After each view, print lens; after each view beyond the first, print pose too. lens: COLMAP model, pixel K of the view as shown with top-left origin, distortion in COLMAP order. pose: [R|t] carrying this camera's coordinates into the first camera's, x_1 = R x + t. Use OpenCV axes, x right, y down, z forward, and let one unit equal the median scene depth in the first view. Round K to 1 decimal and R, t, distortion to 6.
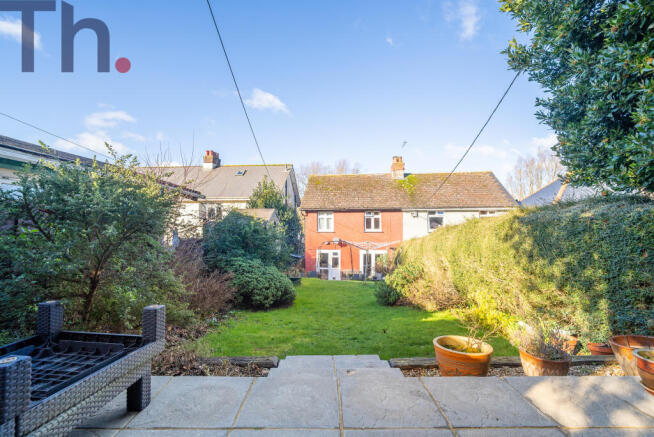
lens RADIAL K [[294.2, 0, 325.4], [0, 294.2, 217.5], [0, 0, 1]] dist [-0.000783, -0.002929]
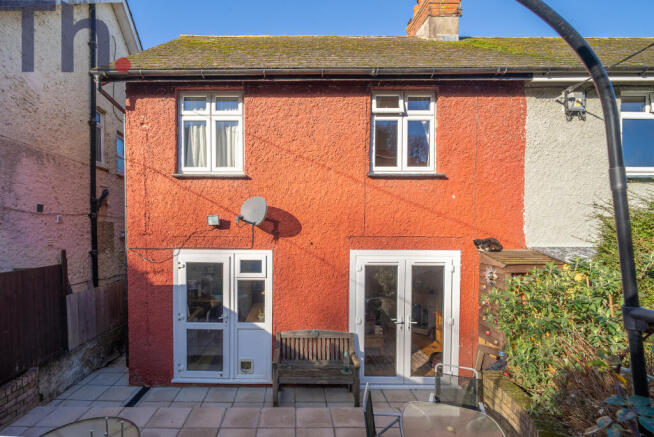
lens RADIAL K [[294.2, 0, 328.5], [0, 294.2, 219.9], [0, 0, 1]] dist [-0.000783, -0.002929]
pose [[0.999902, -0.000473, 0.013996, 0.094709], [0.000372, 0.999974, 0.007154, 0.083236], [-0.013999, -0.007148, 0.999876, 0.753574]]
